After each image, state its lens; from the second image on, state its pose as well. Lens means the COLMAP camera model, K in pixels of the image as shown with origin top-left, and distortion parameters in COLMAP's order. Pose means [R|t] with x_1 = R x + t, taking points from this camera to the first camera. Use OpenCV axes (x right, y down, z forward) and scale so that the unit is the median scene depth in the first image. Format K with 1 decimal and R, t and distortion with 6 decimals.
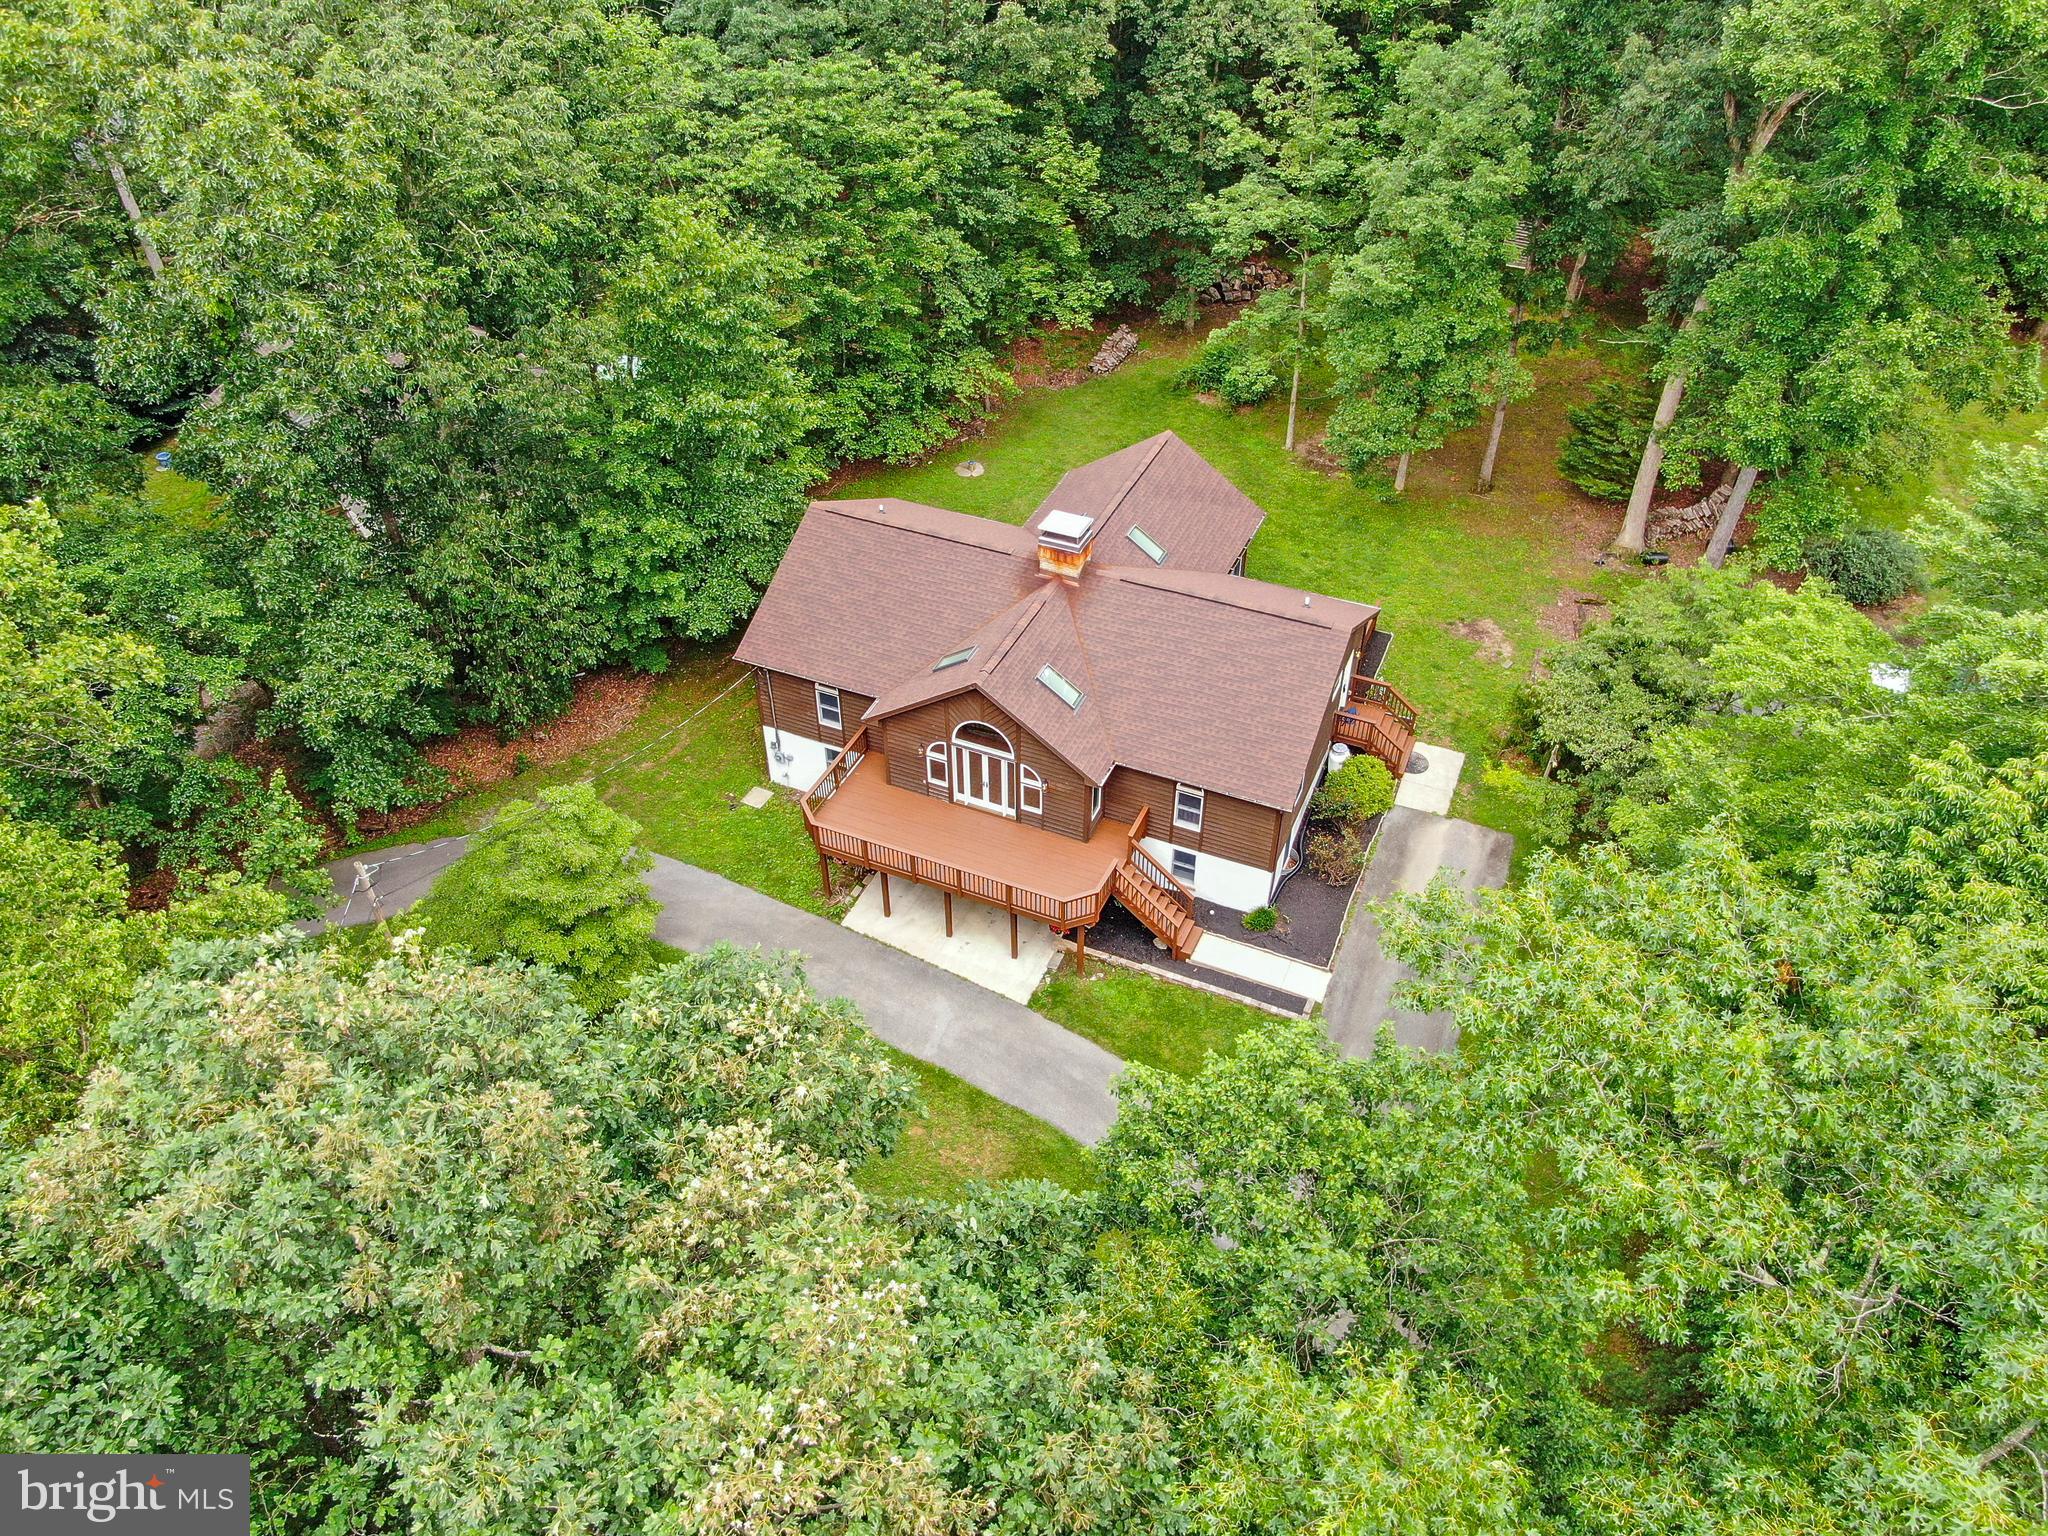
lens RADIAL K [[1467.5, 0, 1027.7], [0, 1467.5, 760.1], [0, 0, 1]] dist [-0.032070, 0.025410]
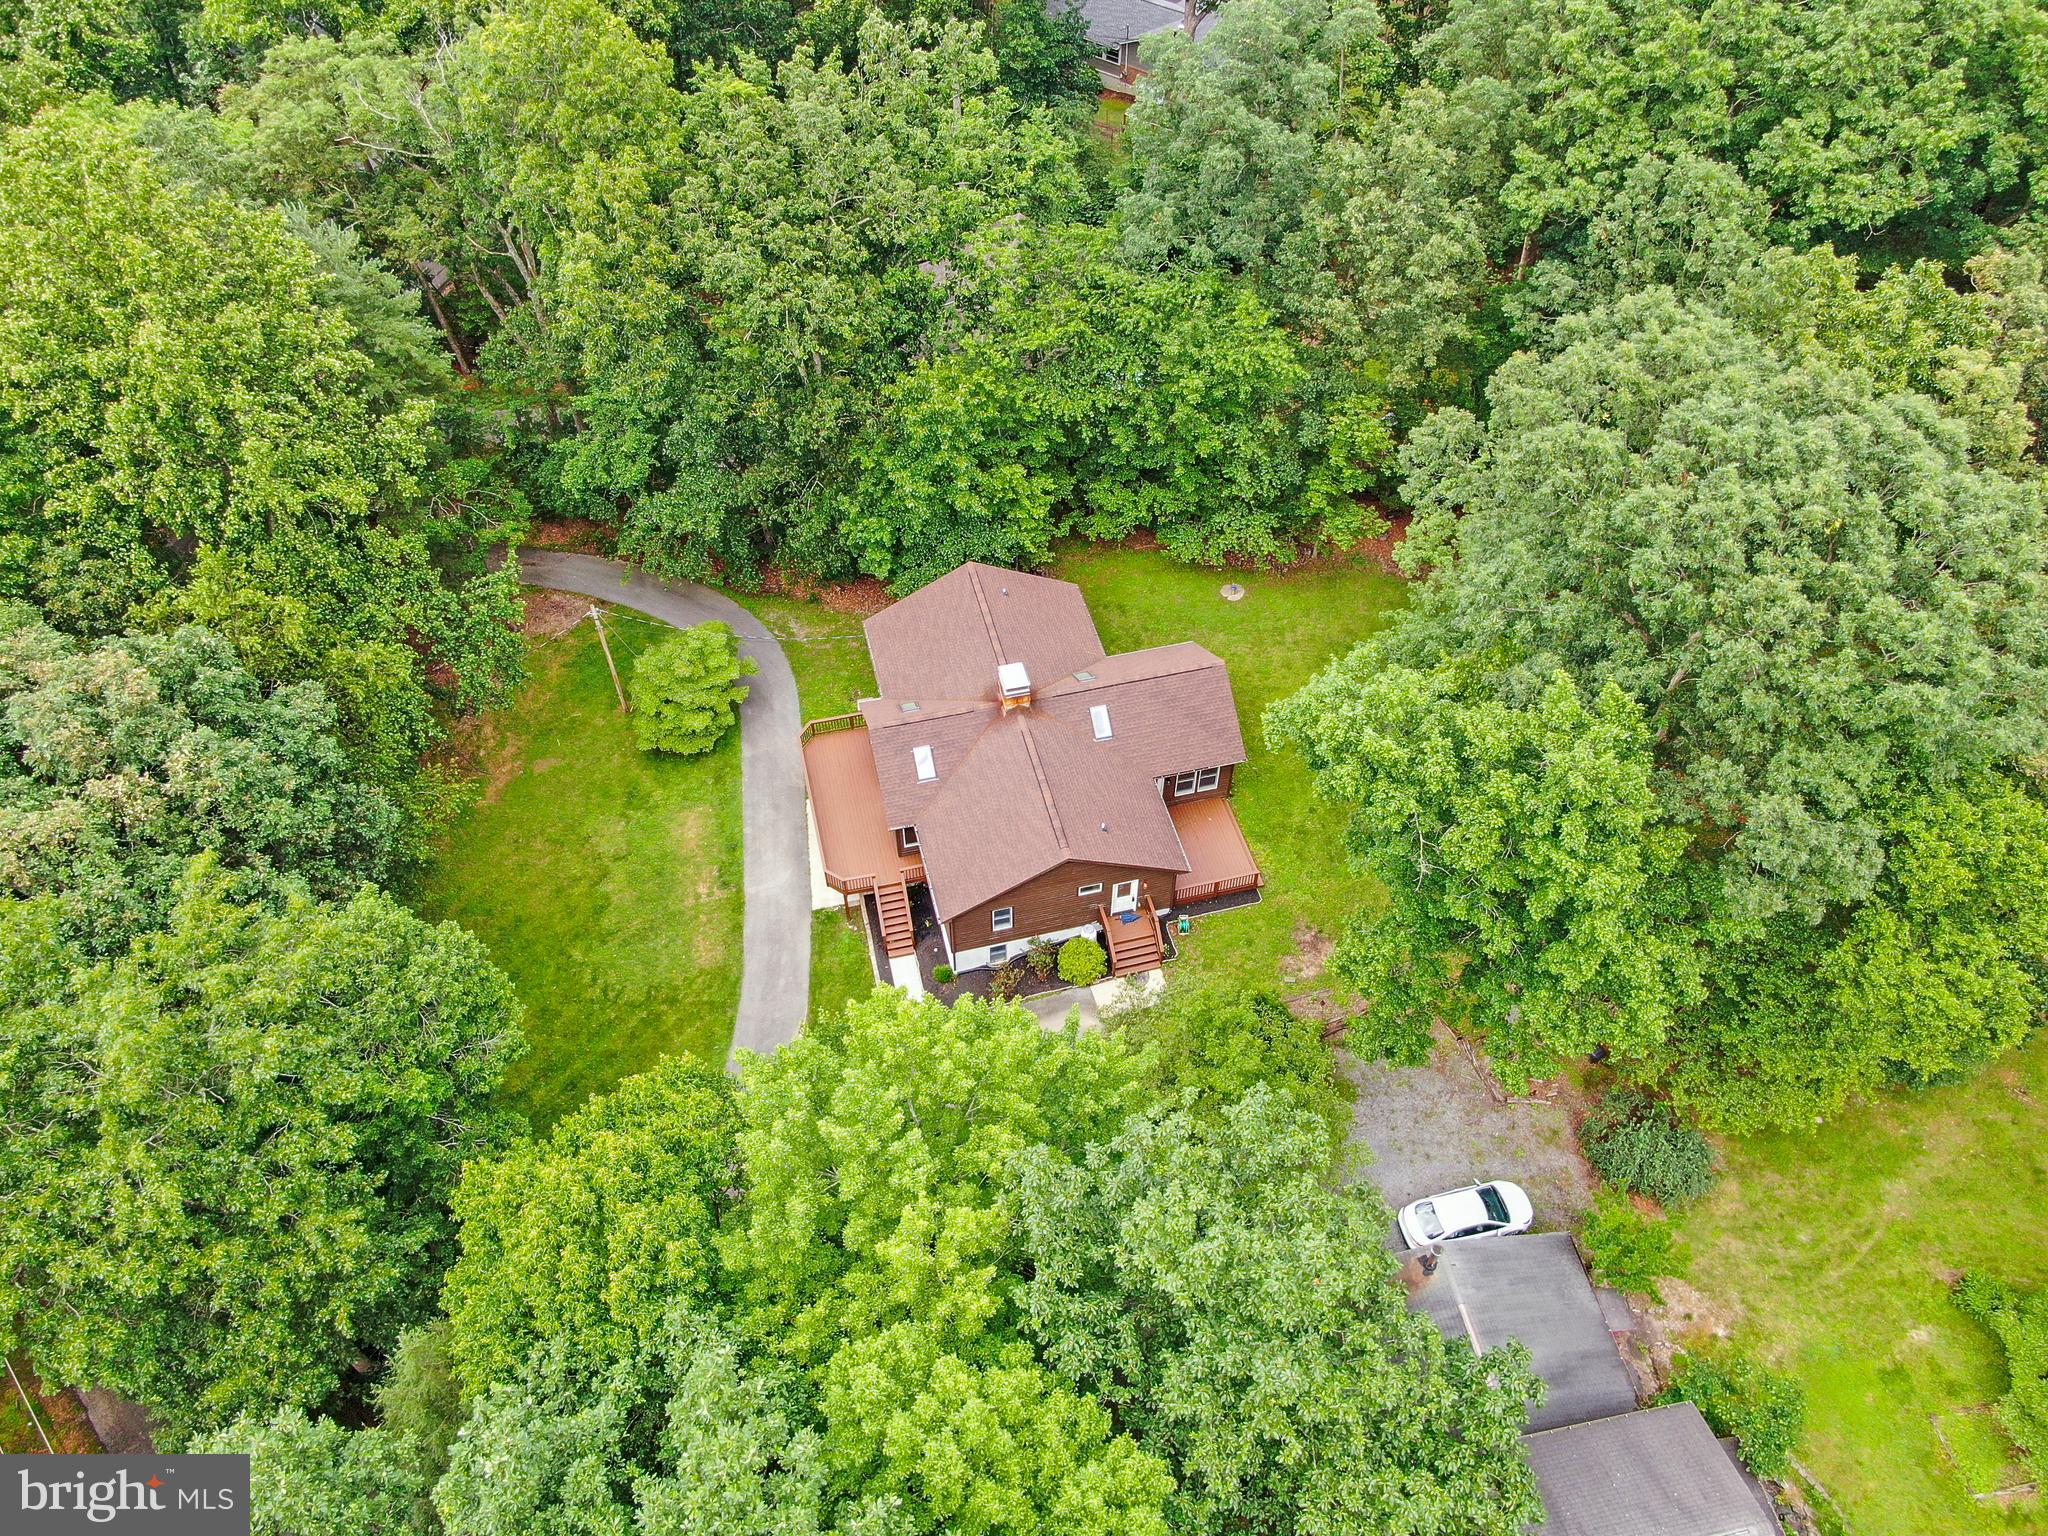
lens RADIAL K [[1467.5, 0, 1025.7], [0, 1467.5, 766.4], [0, 0, 1]] dist [-0.032070, 0.025410]
pose [[0.612062, 0.609205, -0.504231, 0.762276], [-0.512959, 0.791122, 0.333166, -0.542675], [0.601874, 0.054731, 0.796713, -0.112862]]
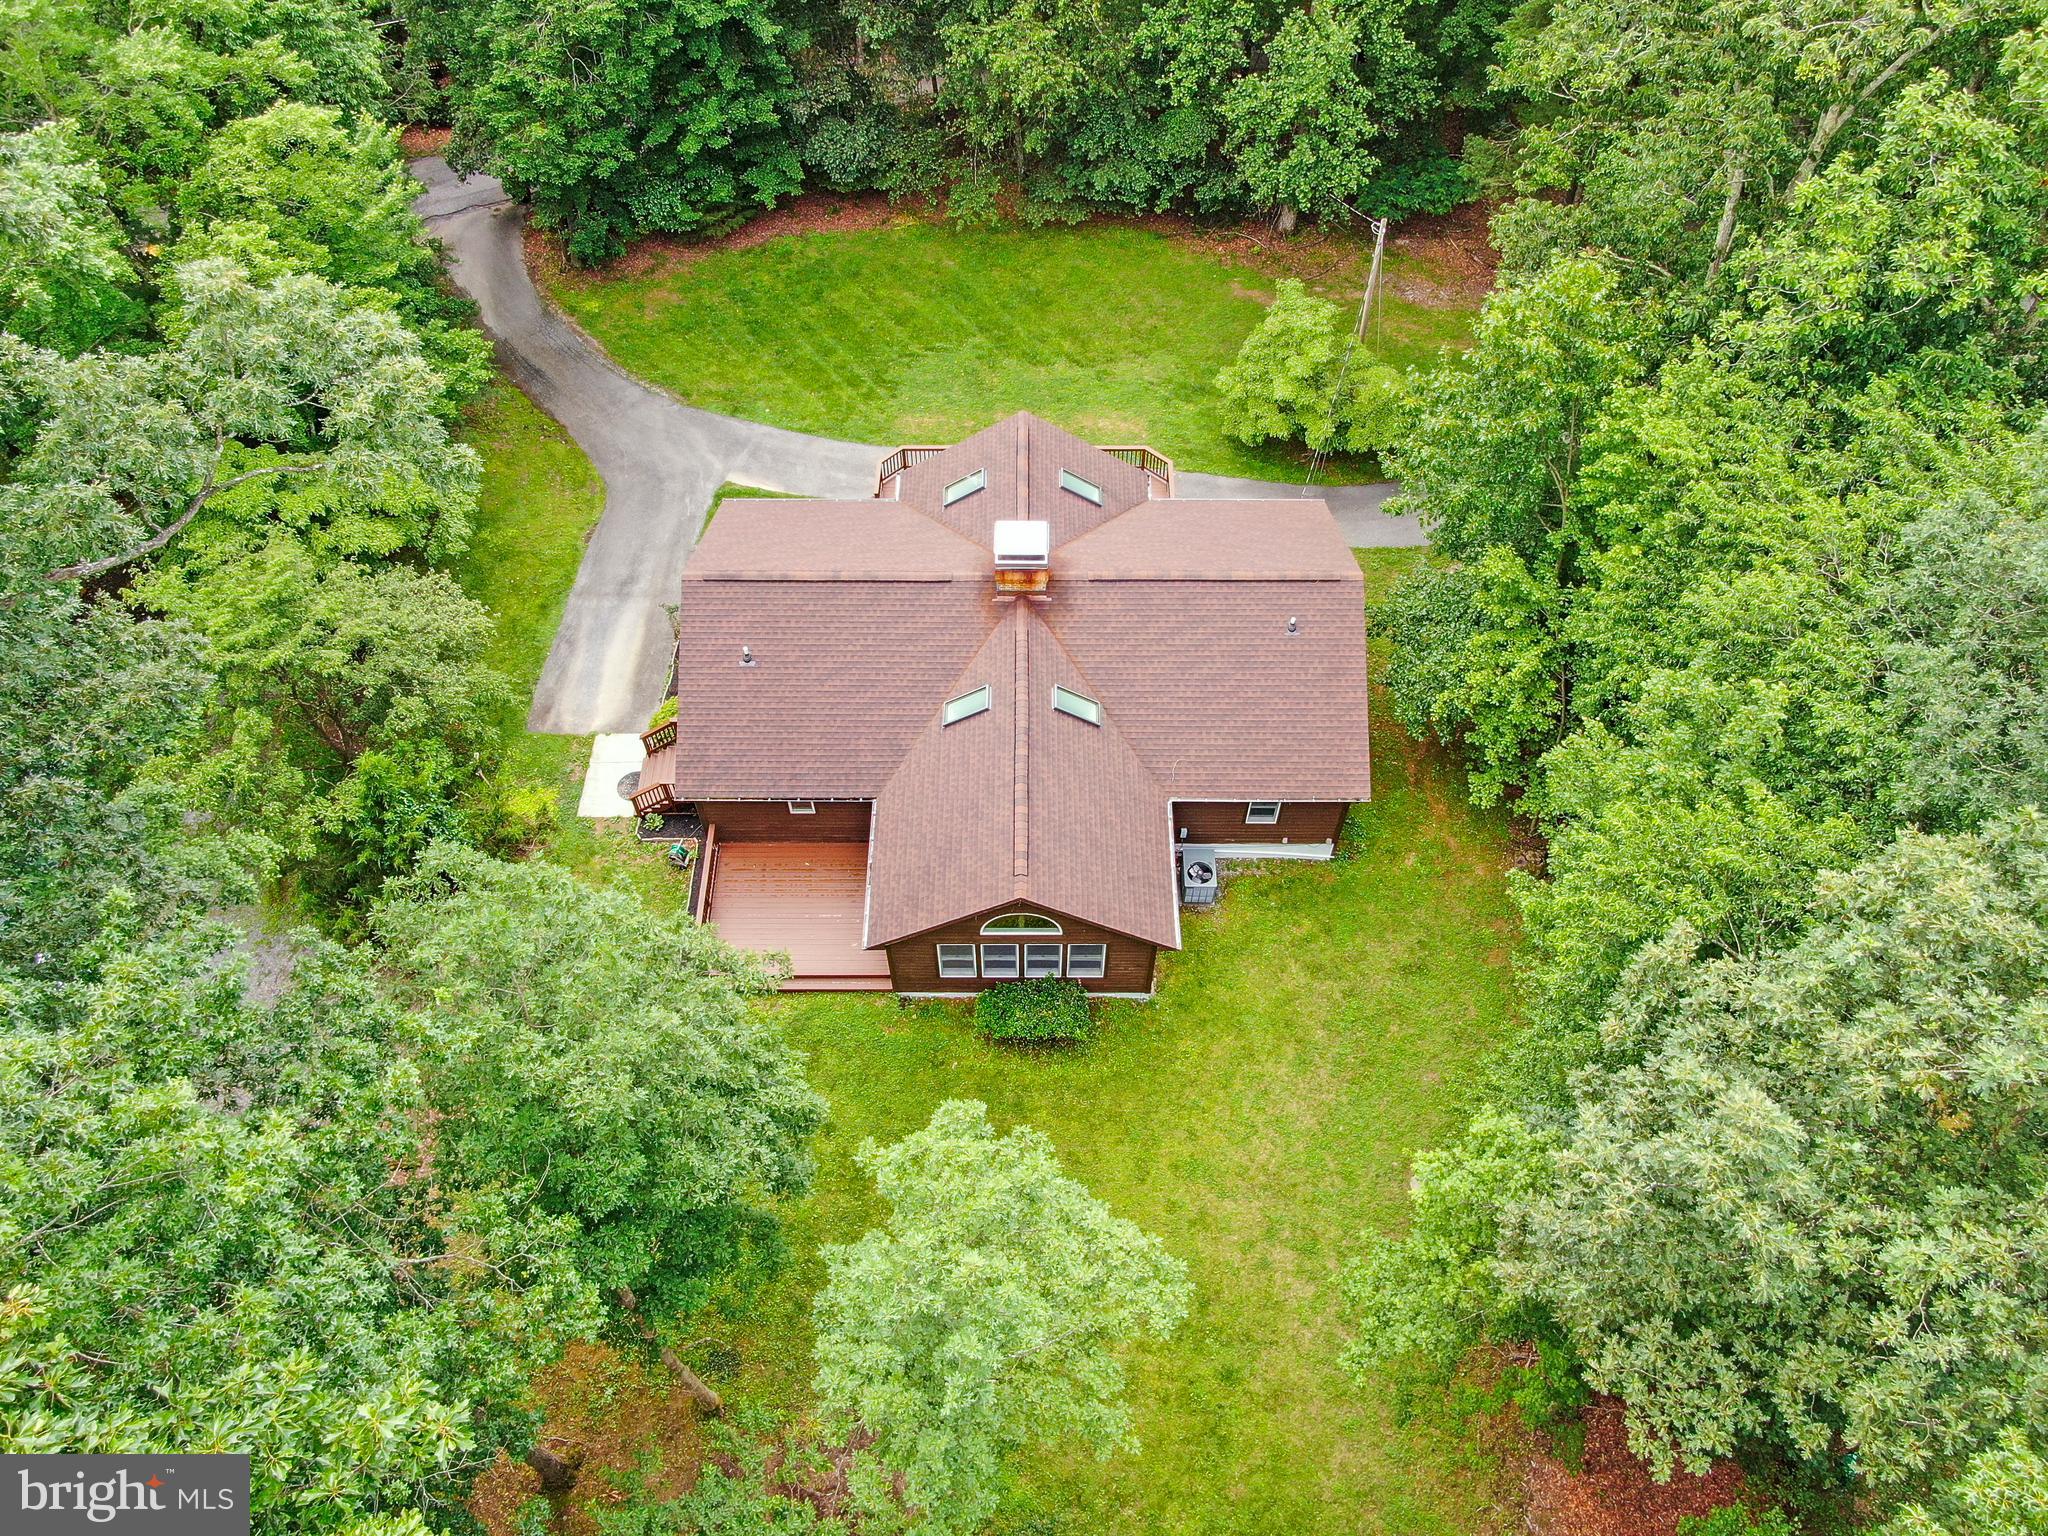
lens RADIAL K [[1467.5, 0, 1027.0], [0, 1467.5, 777.3], [0, 0, 1]] dist [-0.032070, 0.025410]
pose [[-0.916694, 0.334570, -0.218484, 0.241747], [-0.254837, -0.068343, 0.964566, -0.942477], [0.307783, 0.939889, 0.147911, 0.956194]]
